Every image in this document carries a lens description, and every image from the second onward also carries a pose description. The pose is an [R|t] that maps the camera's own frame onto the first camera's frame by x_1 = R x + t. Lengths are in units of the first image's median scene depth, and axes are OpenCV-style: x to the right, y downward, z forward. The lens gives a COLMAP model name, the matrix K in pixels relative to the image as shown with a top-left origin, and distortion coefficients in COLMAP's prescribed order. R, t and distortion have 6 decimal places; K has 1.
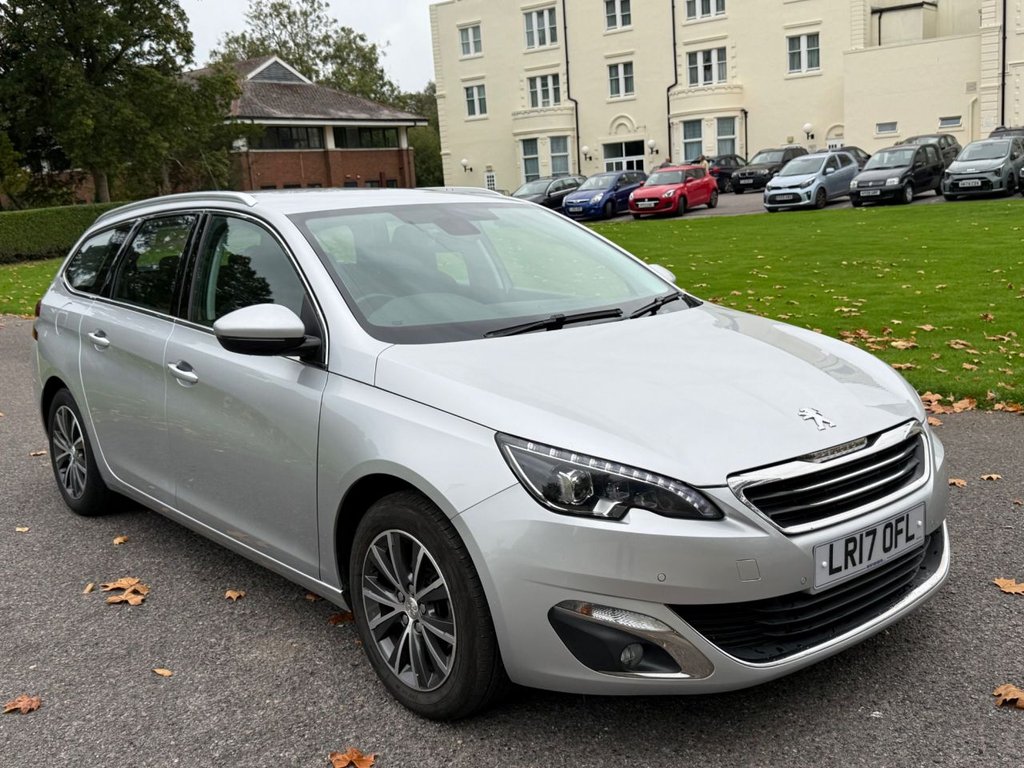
lens RADIAL K [[1038.4, 0, 517.8], [0, 1038.4, 388.2], [0, 0, 1]] dist [0.160977, -0.328152]
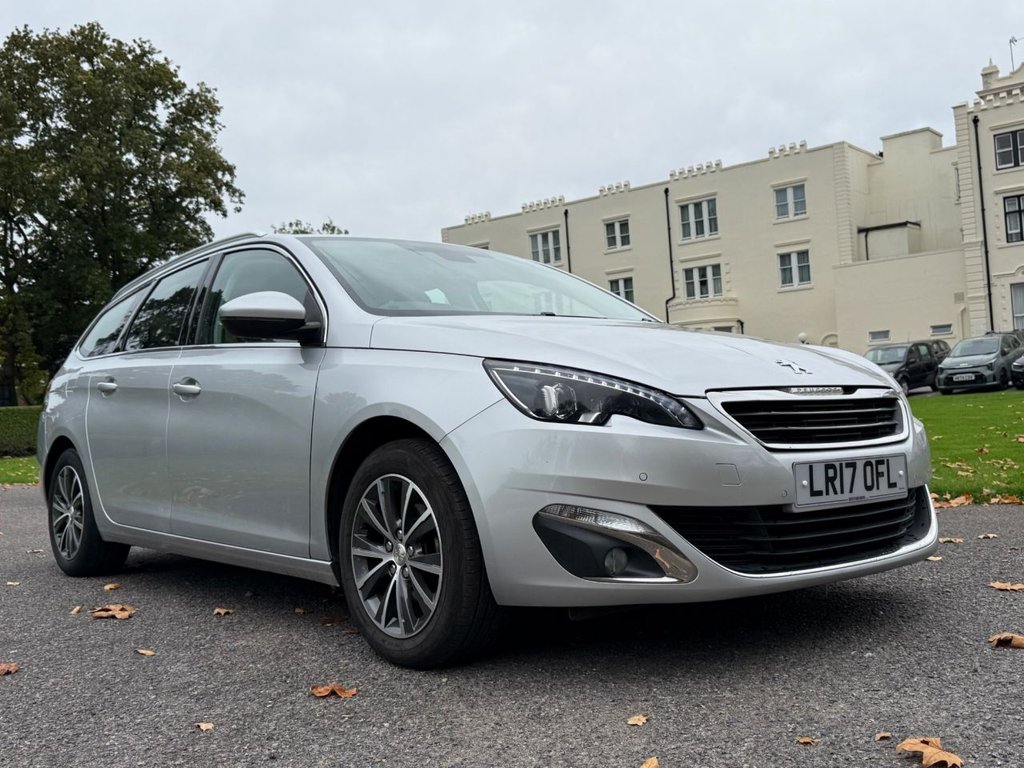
lens RADIAL K [[1038.4, 0, 517.8], [0, 1038.4, 388.2], [0, 0, 1]] dist [0.160977, -0.328152]
pose [[0.999978, 0.001937, -0.006335, 0.001941], [-0.003208, 0.978260, -0.207358, 0.028131], [0.005795, 0.207373, 0.978245, -0.001305]]
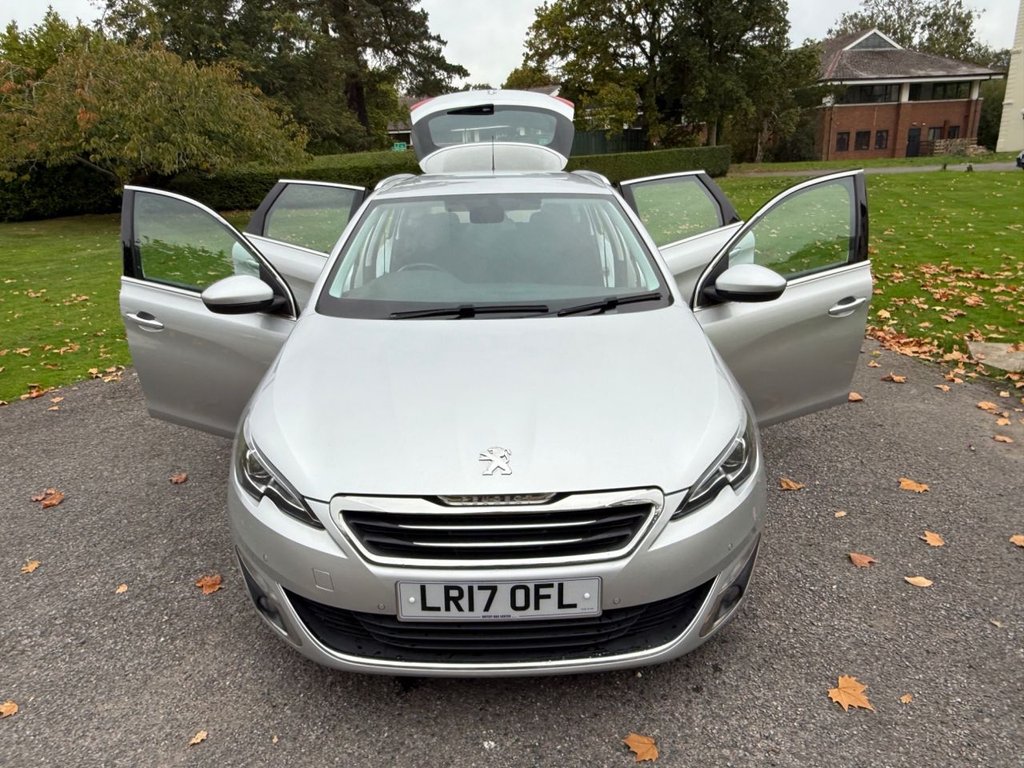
lens RADIAL K [[684.5, 0, 506.3], [0, 684.5, 380.3], [0, 0, 1]] dist [0.003015, 0.000263]
pose [[0.764774, 0.225412, -0.603581, 0.070862], [-0.125093, 0.970925, 0.204099, -0.019240], [0.632038, -0.080586, 0.770736, 0.053546]]
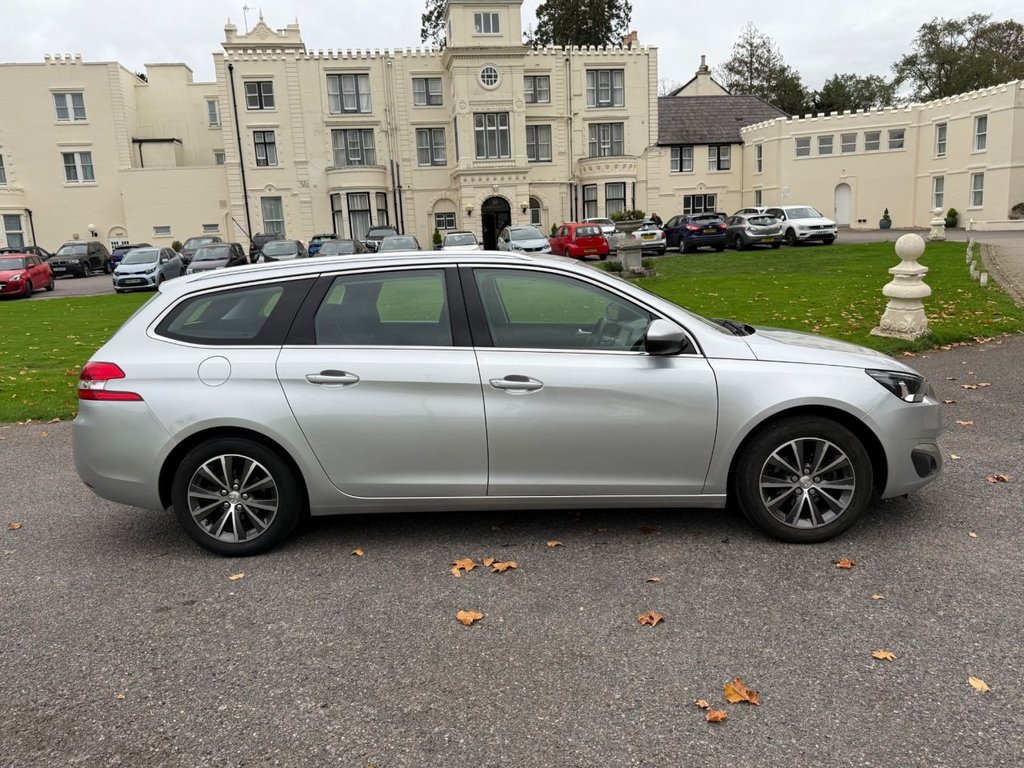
lens RADIAL K [[798.8, 0, 512.0], [0, 798.8, 387.2], [0, 0, 1]] dist [0.004316, -0.006097]
pose [[0.675903, -0.102855, 0.729778, -0.148386], [0.141434, 0.989911, 0.008526, -0.002758], [-0.723292, 0.097452, 0.683631, 0.046608]]
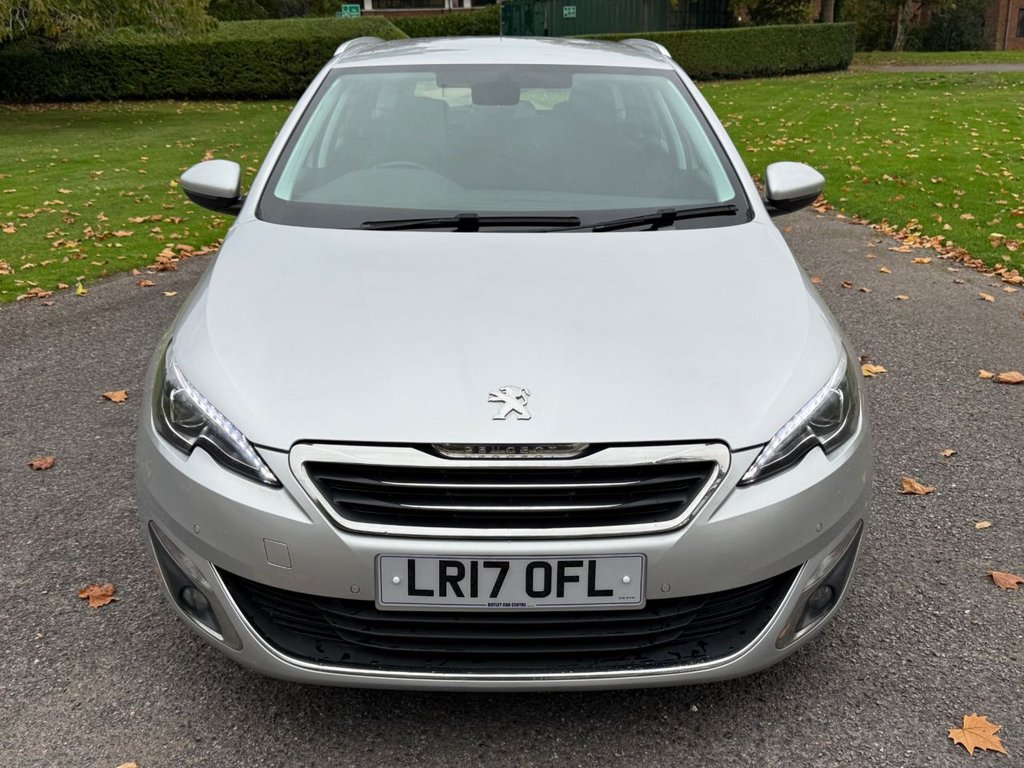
lens RADIAL K [[1038.4, 0, 517.8], [0, 1038.4, 388.2], [0, 0, 1]] dist [0.160977, -0.328152]
pose [[0.767767, 0.246278, -0.591507, 0.077517], [-0.148592, 0.966449, 0.209517, -0.014941], [0.623260, -0.072967, 0.778603, 0.043891]]
